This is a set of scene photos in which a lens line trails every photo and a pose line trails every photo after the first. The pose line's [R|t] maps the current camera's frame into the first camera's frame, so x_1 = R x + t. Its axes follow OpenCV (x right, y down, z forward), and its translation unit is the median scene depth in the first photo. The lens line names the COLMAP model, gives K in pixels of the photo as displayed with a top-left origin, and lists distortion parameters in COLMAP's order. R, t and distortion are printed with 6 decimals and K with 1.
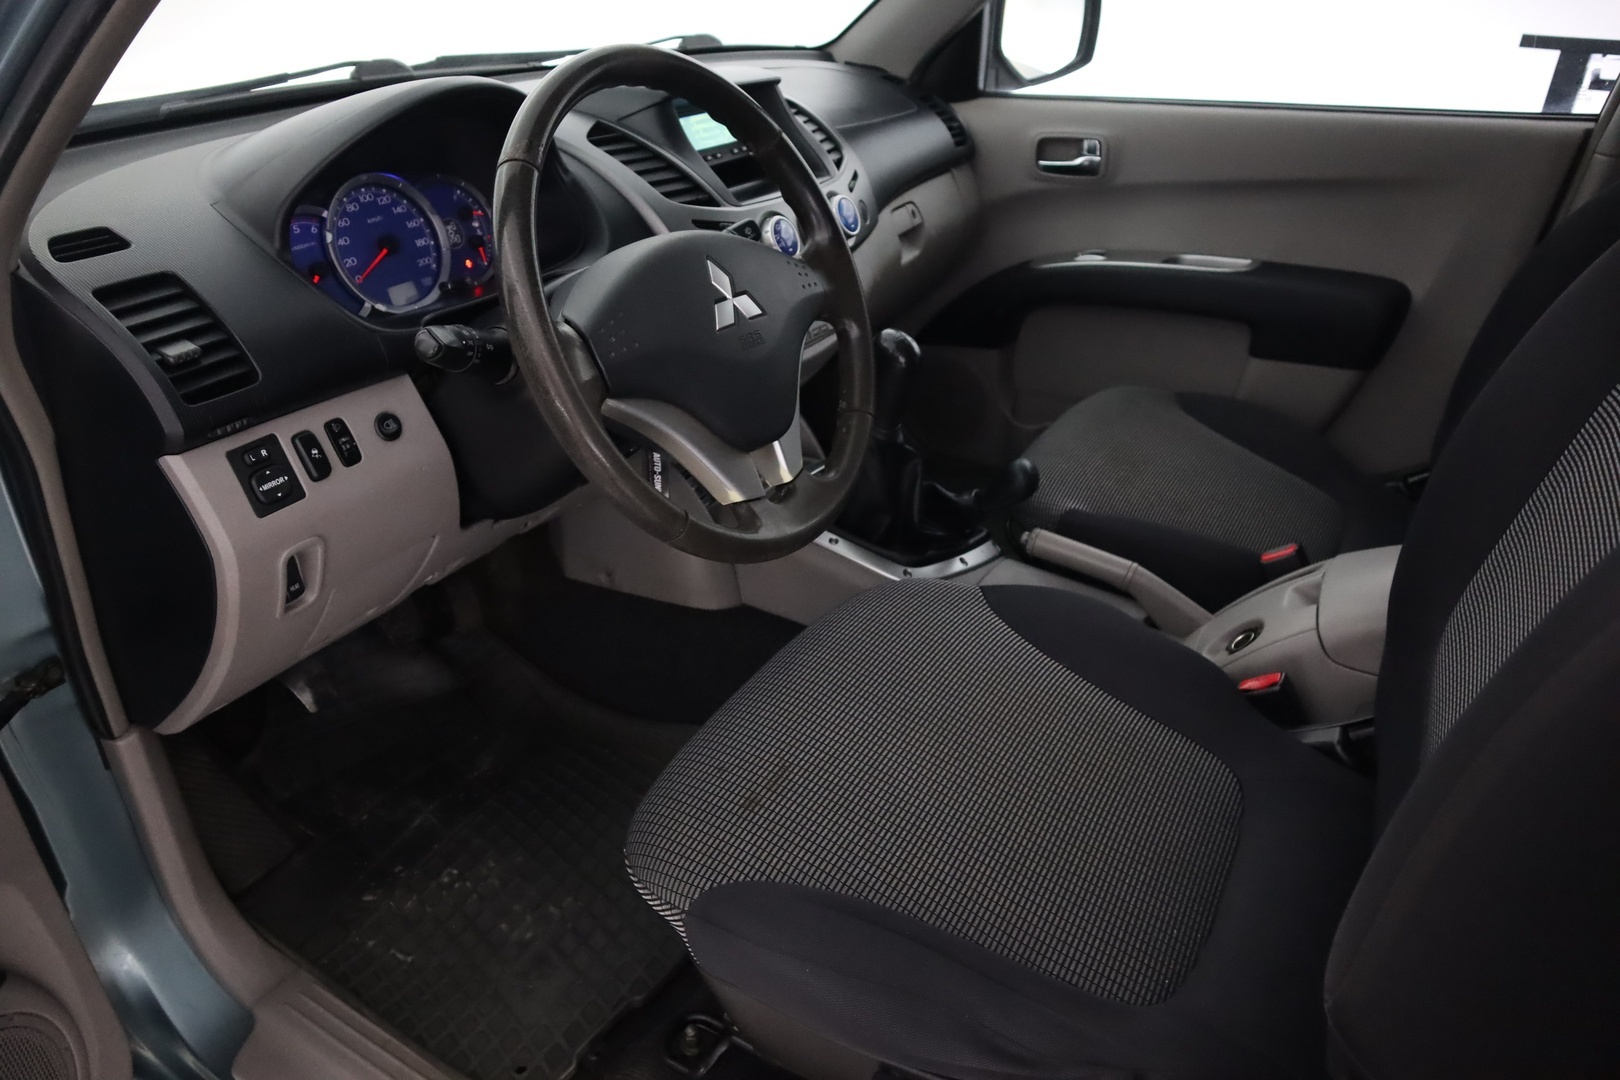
lens RADIAL K [[1122.3, 0, 810.0], [0, 1122.3, 540.0], [0, 0, 1]] dist [-0.030894, 0.002118]
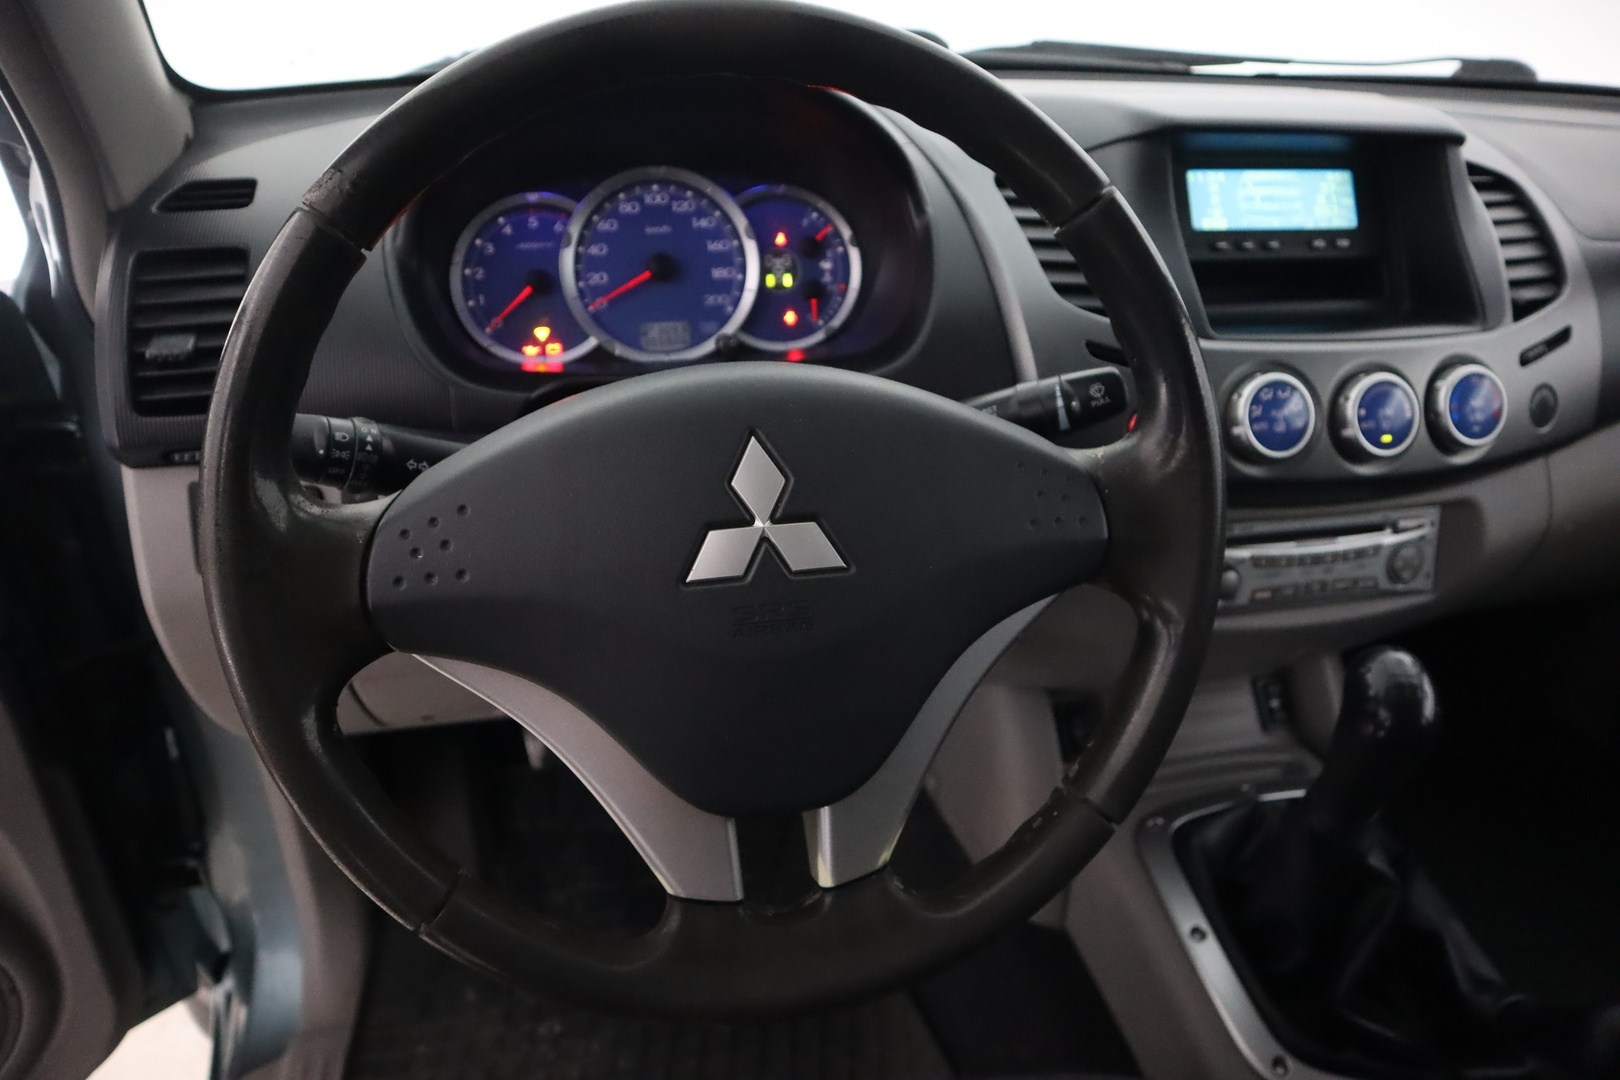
lens RADIAL K [[1122.3, 0, 810.0], [0, 1122.3, 540.0], [0, 0, 1]] dist [-0.030894, 0.002118]
pose [[0.680298, 0.369524, -0.632966, 0.209176], [-0.373980, 0.917731, 0.133824, -0.227681], [0.630344, 0.145676, 0.762525, 0.513611]]
